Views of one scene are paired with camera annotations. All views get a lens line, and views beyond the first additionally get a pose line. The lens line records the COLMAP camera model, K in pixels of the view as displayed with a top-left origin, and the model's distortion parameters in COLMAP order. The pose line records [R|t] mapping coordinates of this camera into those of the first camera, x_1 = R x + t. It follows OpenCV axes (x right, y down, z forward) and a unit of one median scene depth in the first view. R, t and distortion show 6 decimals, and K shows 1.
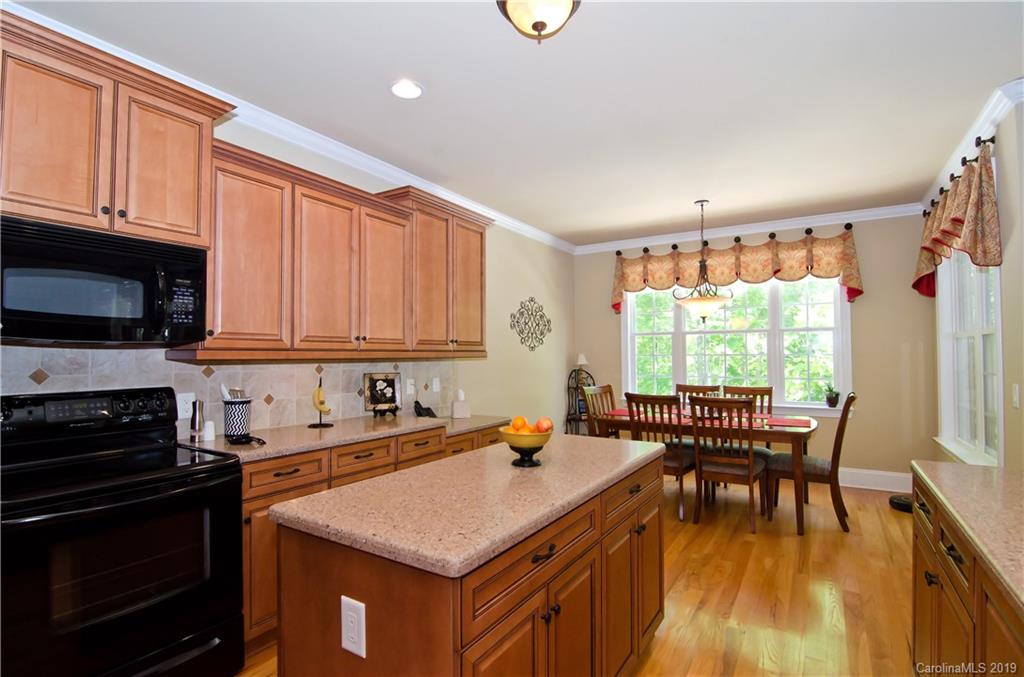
lens RADIAL K [[496.5, 0, 506.7], [0, 496.5, 342.3], [0, 0, 1]] dist [-0.015479, -0.003272]
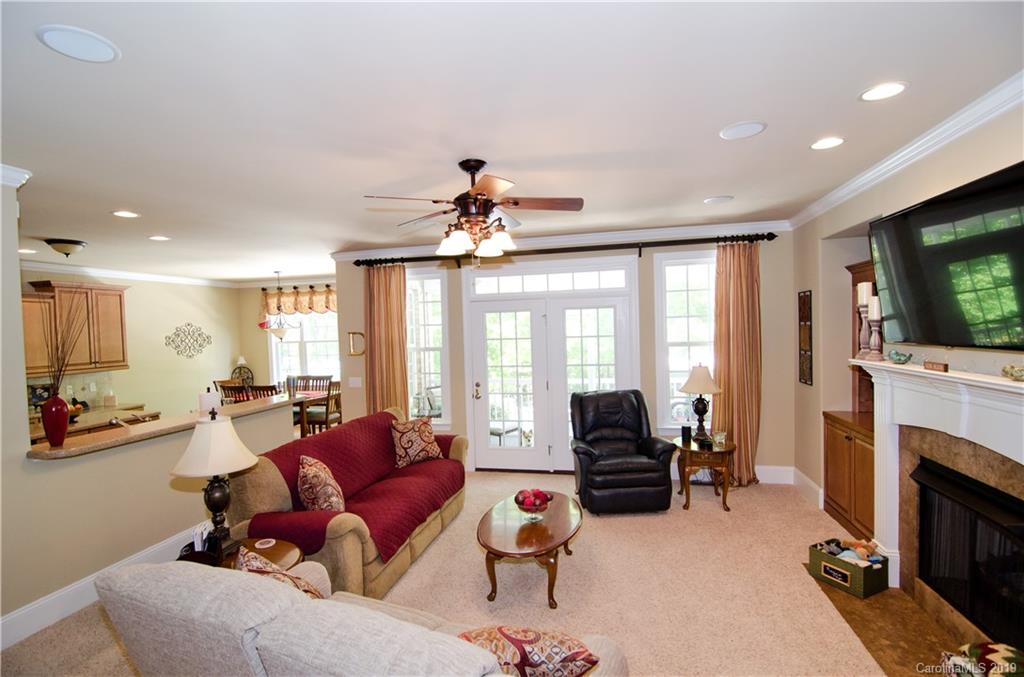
lens RADIAL K [[496.5, 0, 516.3], [0, 496.5, 341.0], [0, 0, 1]] dist [-0.015479, -0.003272]
pose [[0.938328, -0.036042, 0.343864, 0.522359], [0.019768, 0.998517, 0.050718, -0.102296], [-0.345182, -0.040793, 0.937649, -0.846812]]
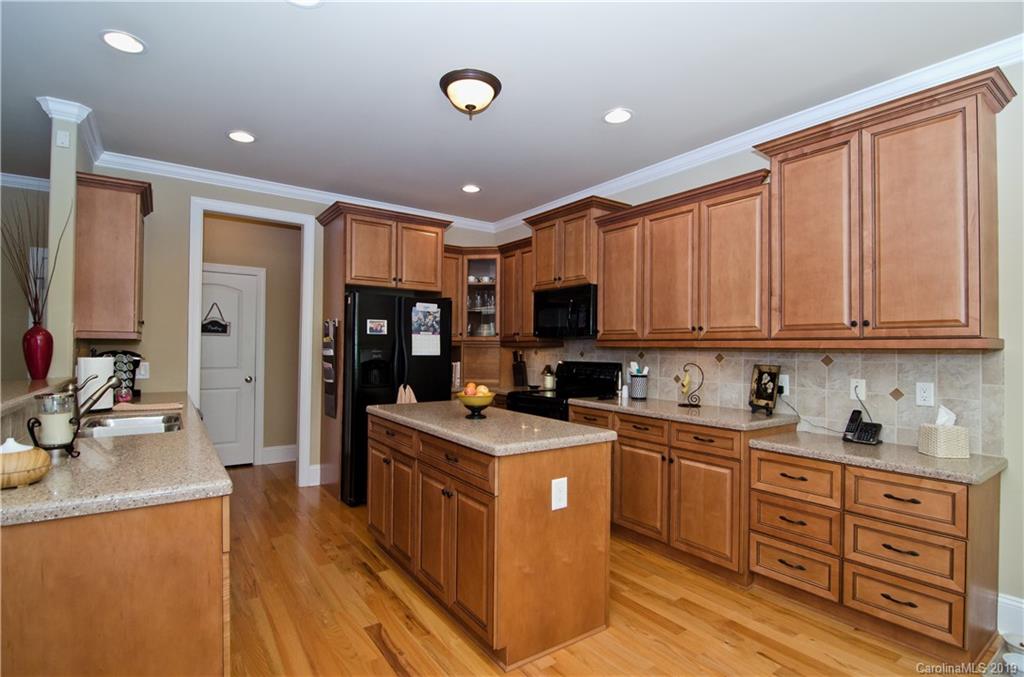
lens RADIAL K [[496.5, 0, 508.2], [0, 496.5, 341.5], [0, 0, 1]] dist [-0.015479, -0.003272]
pose [[-0.377784, -0.007030, -0.925867, 0.500998], [0.020519, 0.999662, -0.015963, 0.017220], [0.925666, -0.025029, -0.377512, 0.623708]]
